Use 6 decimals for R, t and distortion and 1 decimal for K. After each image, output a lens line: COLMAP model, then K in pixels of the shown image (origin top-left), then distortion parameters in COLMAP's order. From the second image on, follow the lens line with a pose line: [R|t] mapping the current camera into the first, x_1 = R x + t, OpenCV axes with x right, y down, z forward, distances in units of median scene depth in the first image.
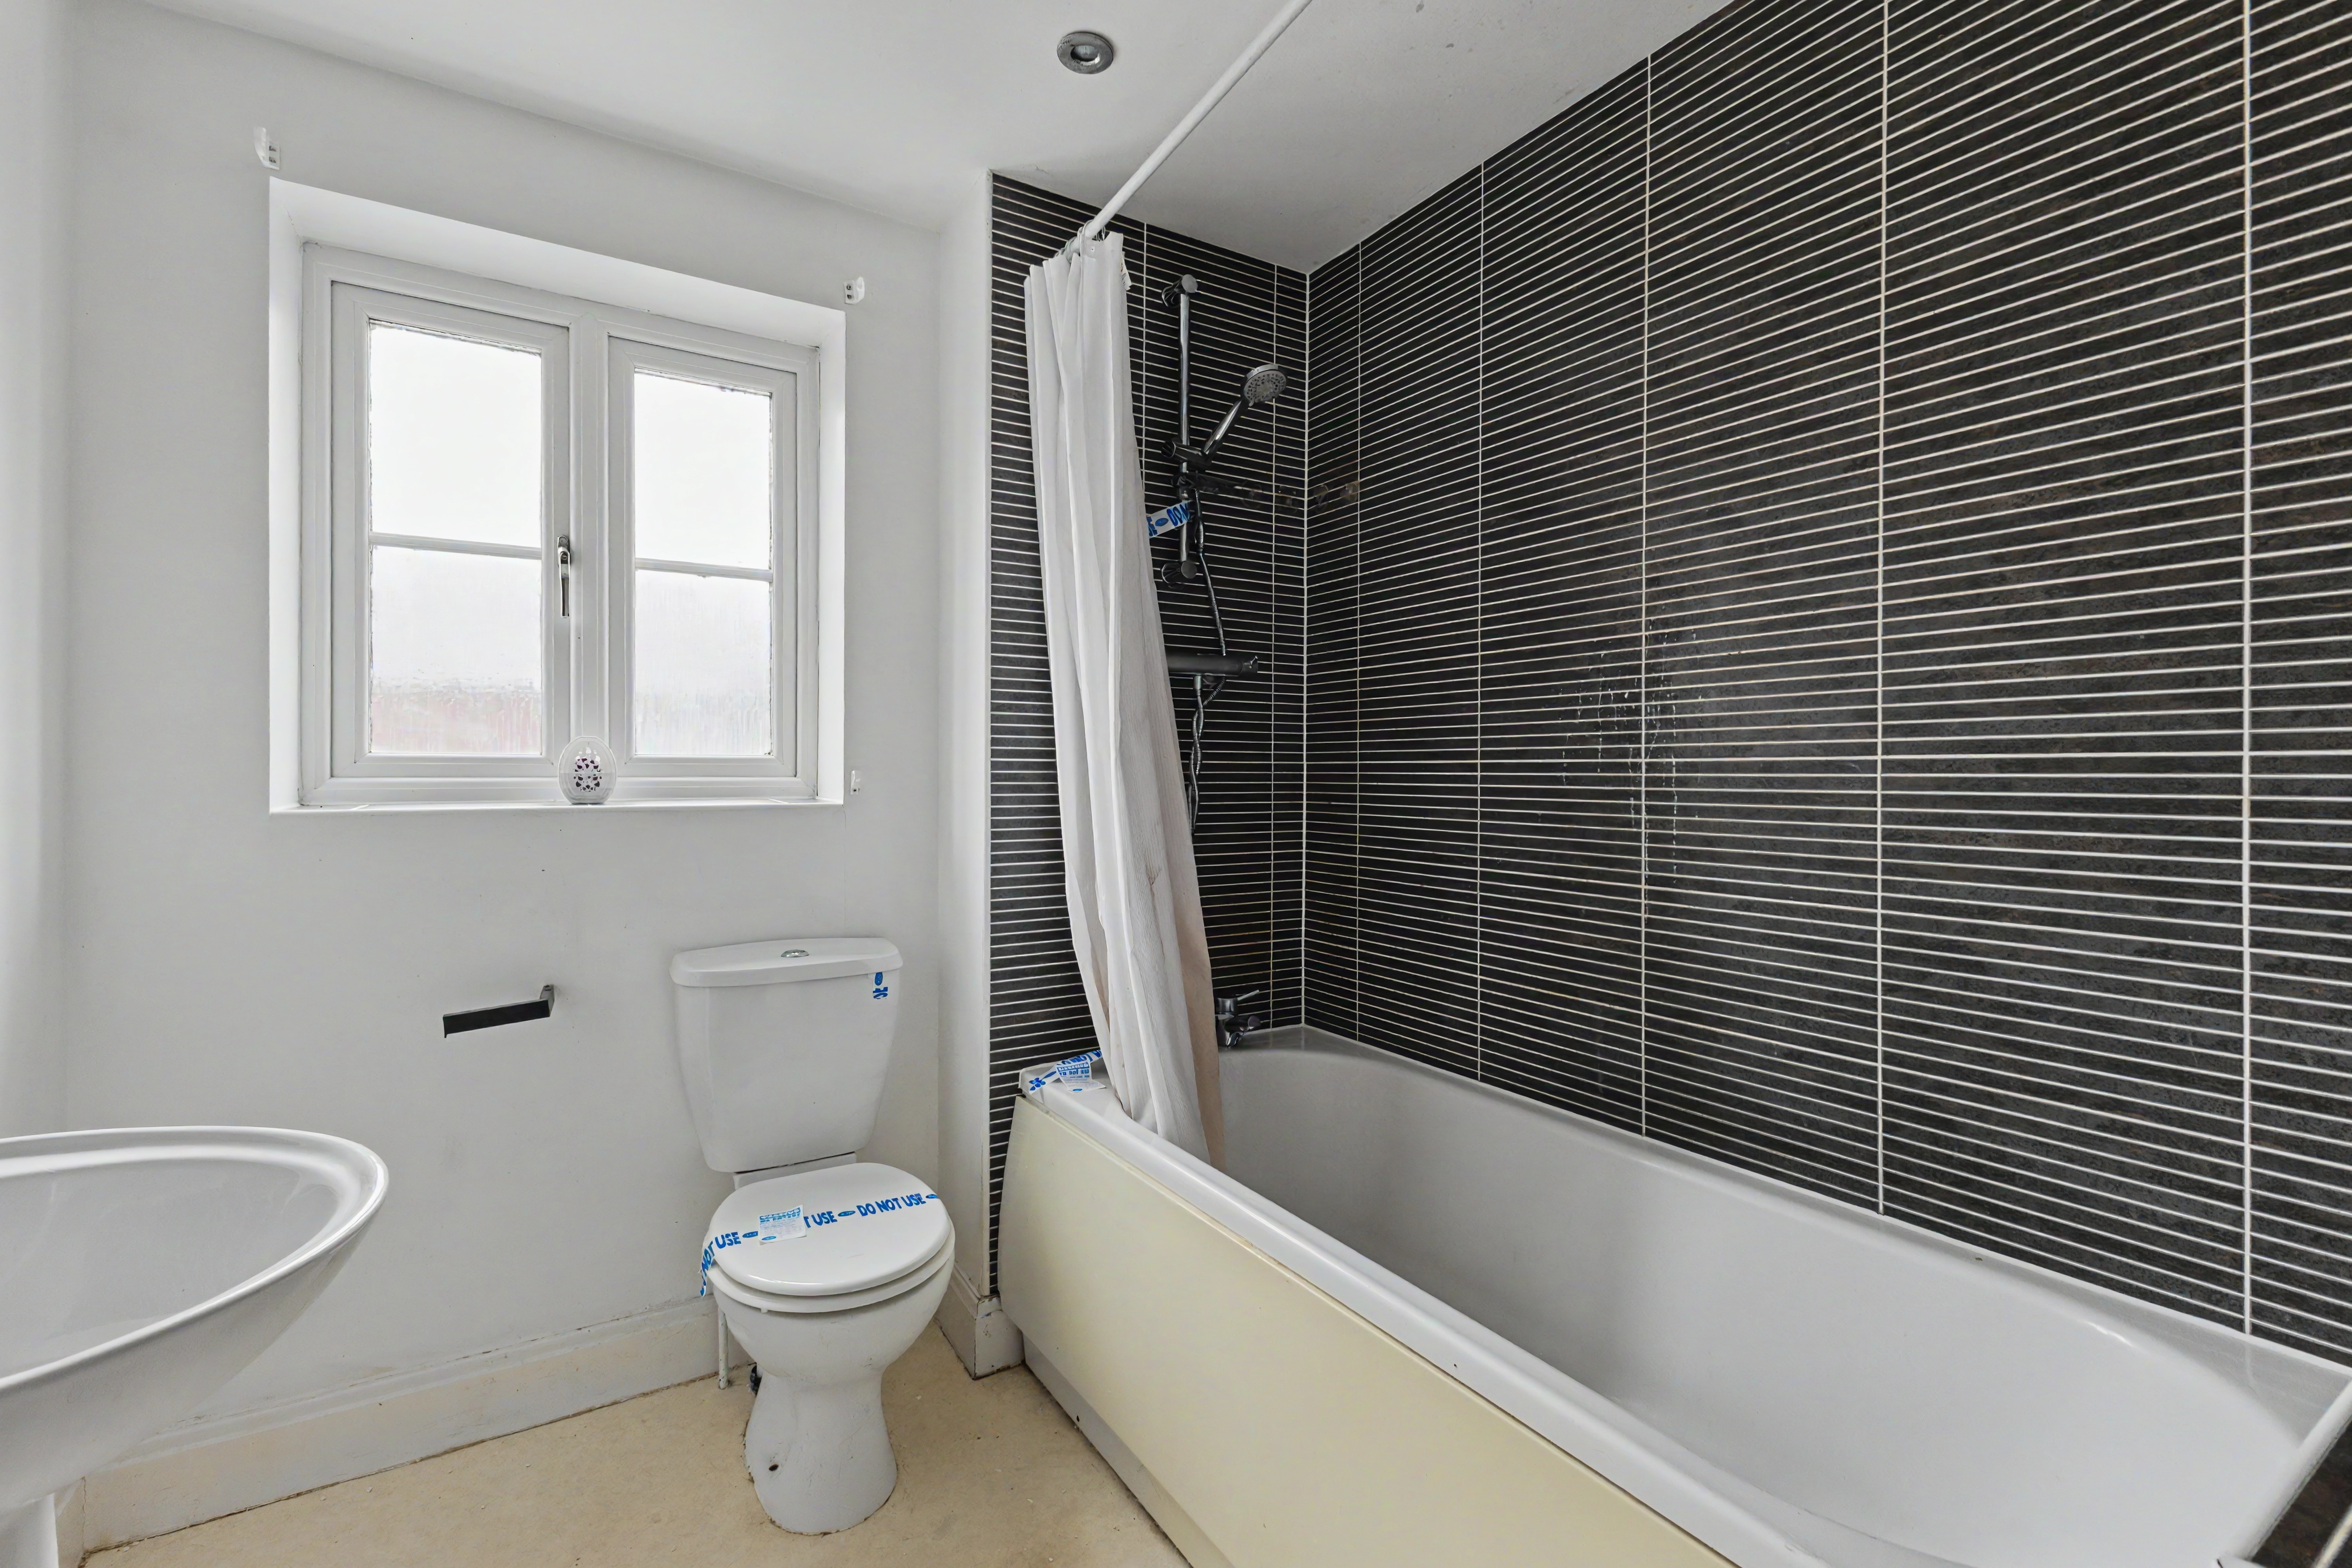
lens RADIAL K [[1024.1, 0, 1177.7], [0, 1024.1, 773.9], [0, 0, 1]] dist [0.006982, -0.000349]
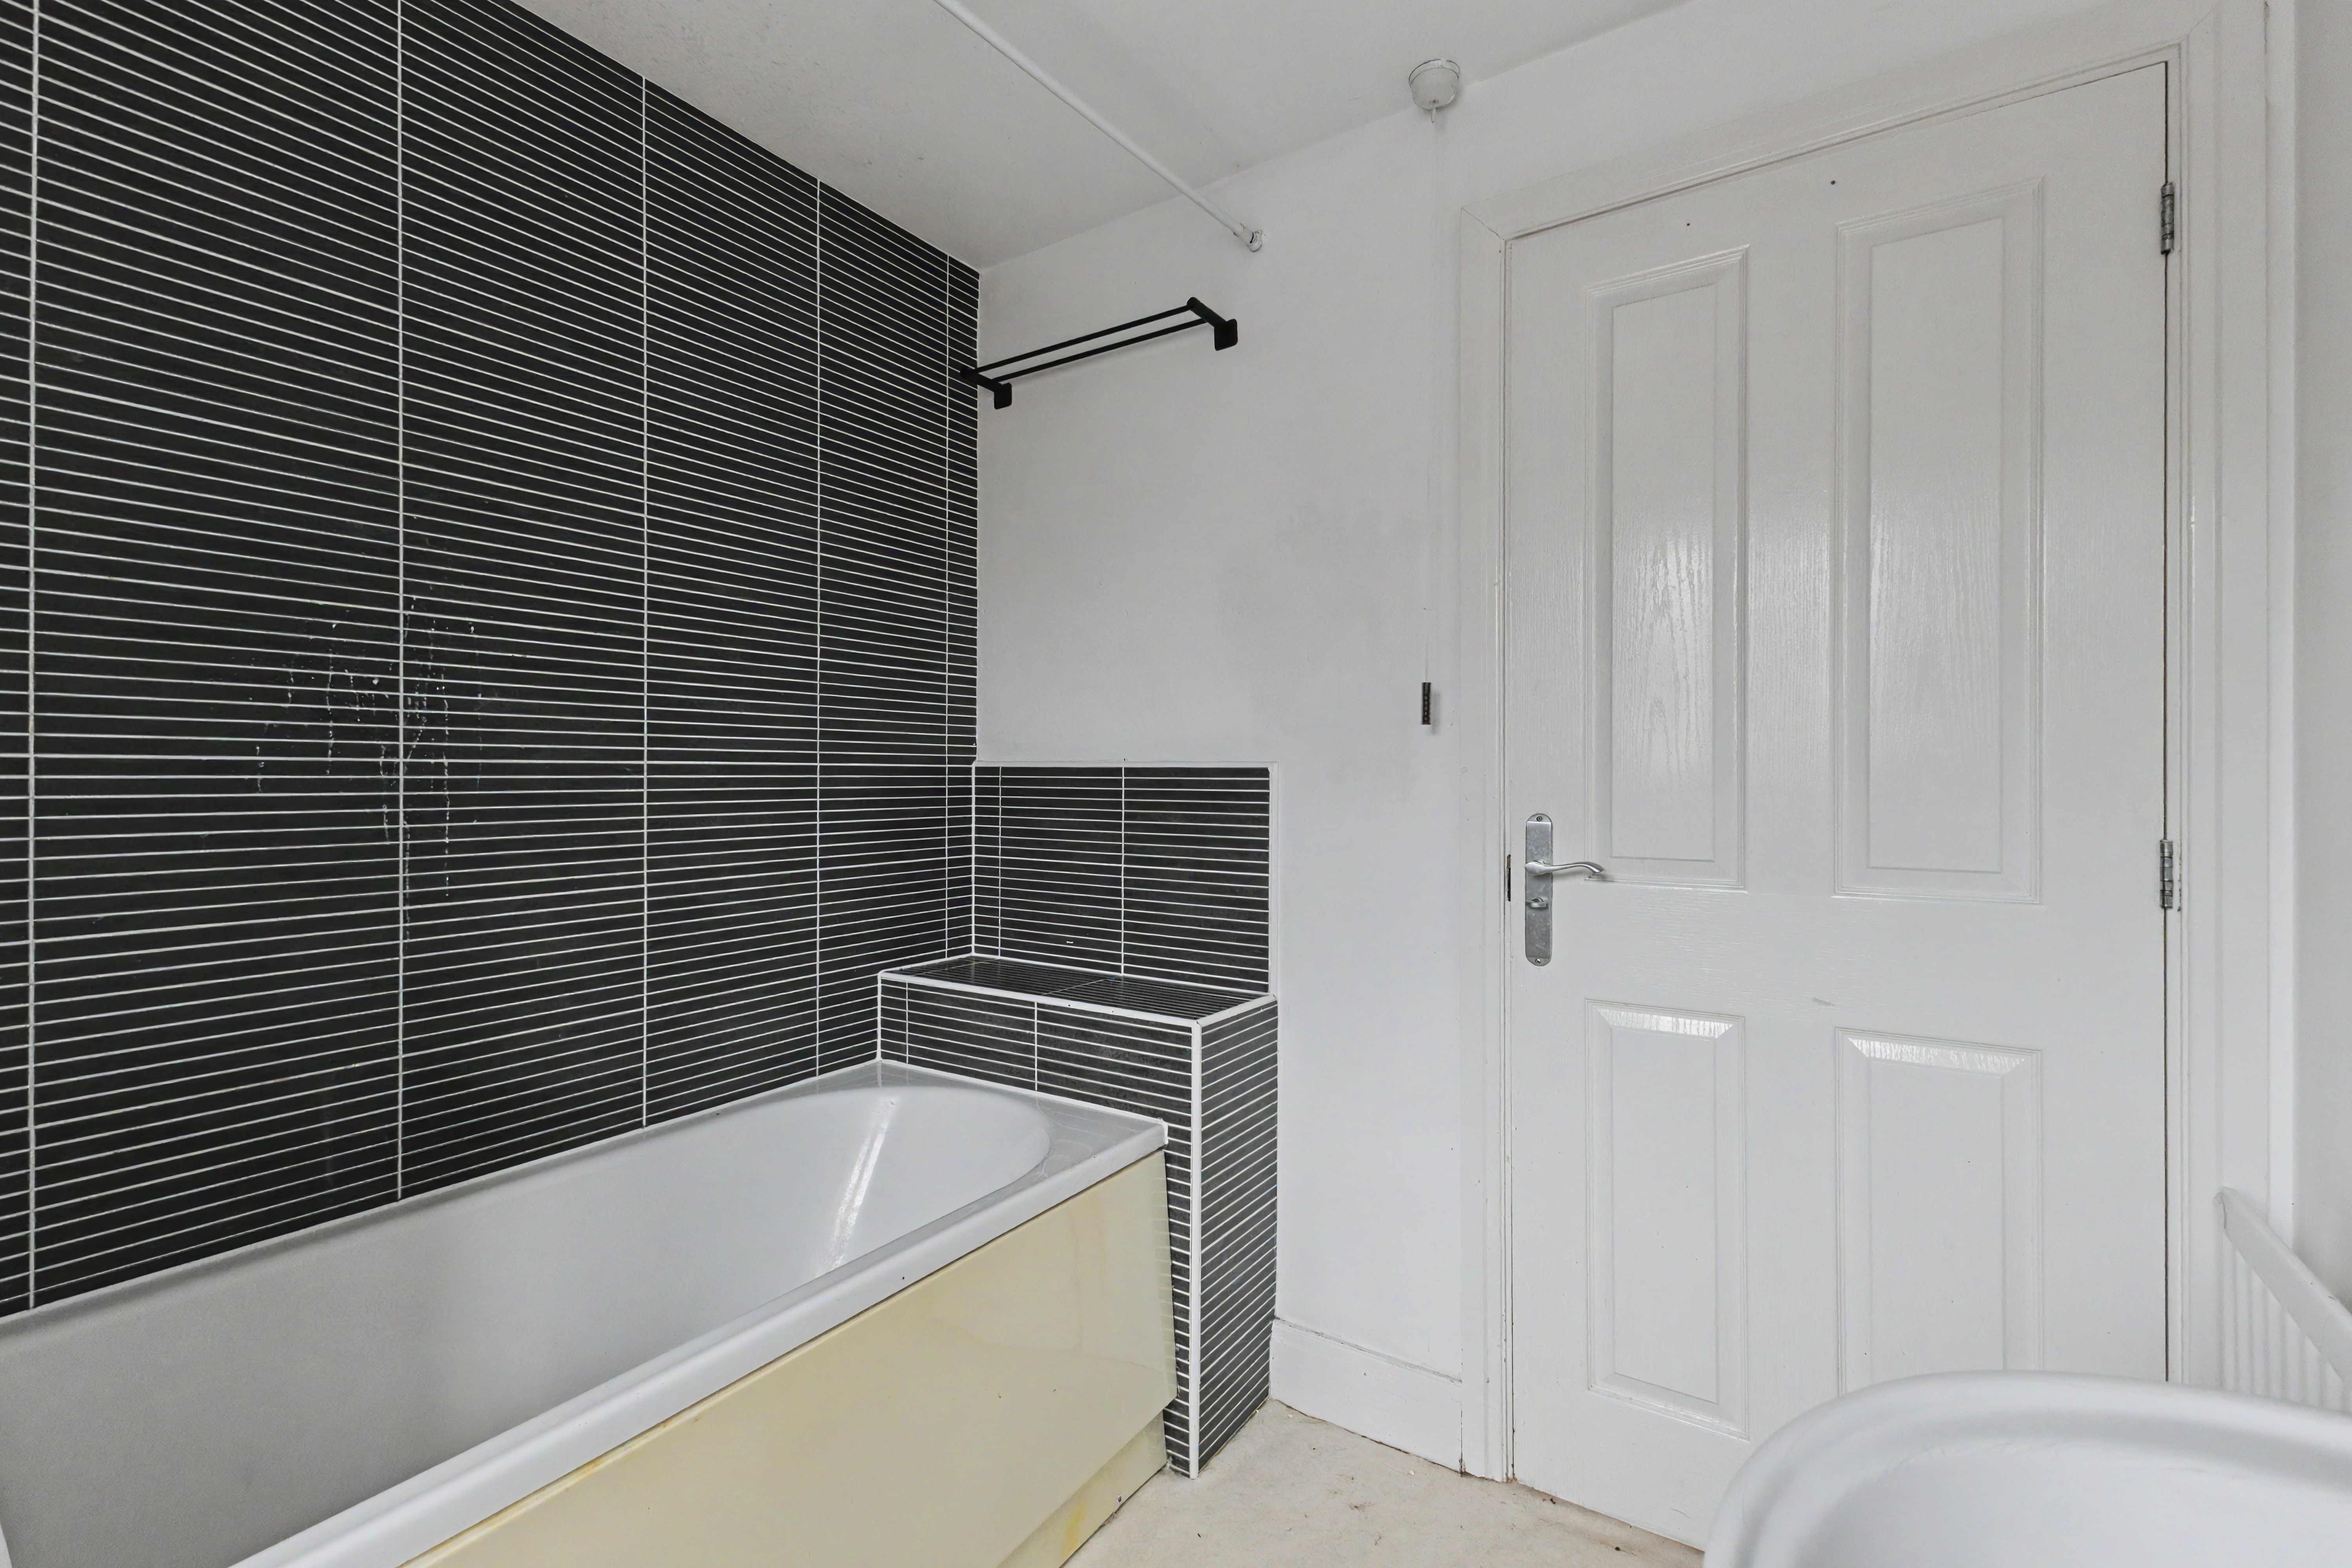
lens RADIAL K [[1024.1, 0, 1177.7], [0, 1024.1, 773.9], [0, 0, 1]] dist [0.006982, -0.000349]
pose [[-0.422420, 0.000266, 0.906400, -0.592525], [0.001688, 0.999998, 0.000493, -0.001192], [-0.906399, 0.001738, -0.422420, 0.771734]]
